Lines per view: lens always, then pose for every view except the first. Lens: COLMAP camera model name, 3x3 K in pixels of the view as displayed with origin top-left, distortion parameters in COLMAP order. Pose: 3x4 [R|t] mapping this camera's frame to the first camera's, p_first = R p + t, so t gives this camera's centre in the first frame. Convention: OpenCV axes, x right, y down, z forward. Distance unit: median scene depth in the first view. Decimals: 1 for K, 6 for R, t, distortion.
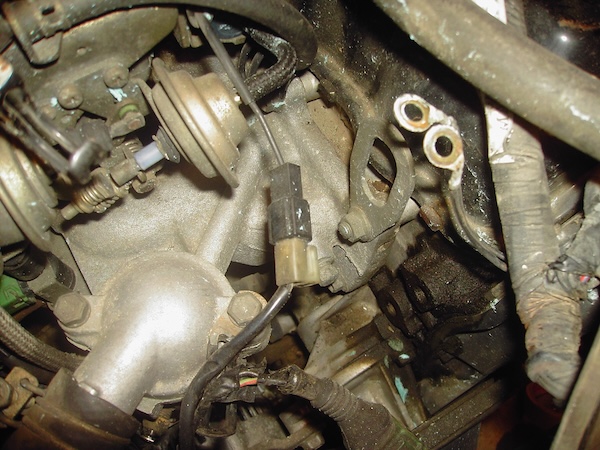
lens RADIAL K [[561.5, 0, 300.0], [0, 561.5, 225.0], [0, 0, 1]] dist [-0.102098, -0.004230]
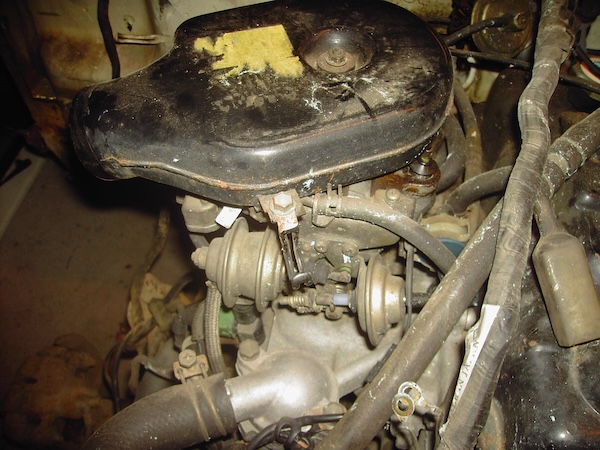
lens RADIAL K [[561.5, 0, 300.0], [0, 561.5, 225.0], [0, 0, 1]] dist [-0.102098, -0.004230]
pose [[0.747990, 0.474614, -0.463953, 0.305270], [-0.591241, 0.794098, -0.140860, 0.006253], [0.301570, 0.379670, 0.874589, -0.570409]]
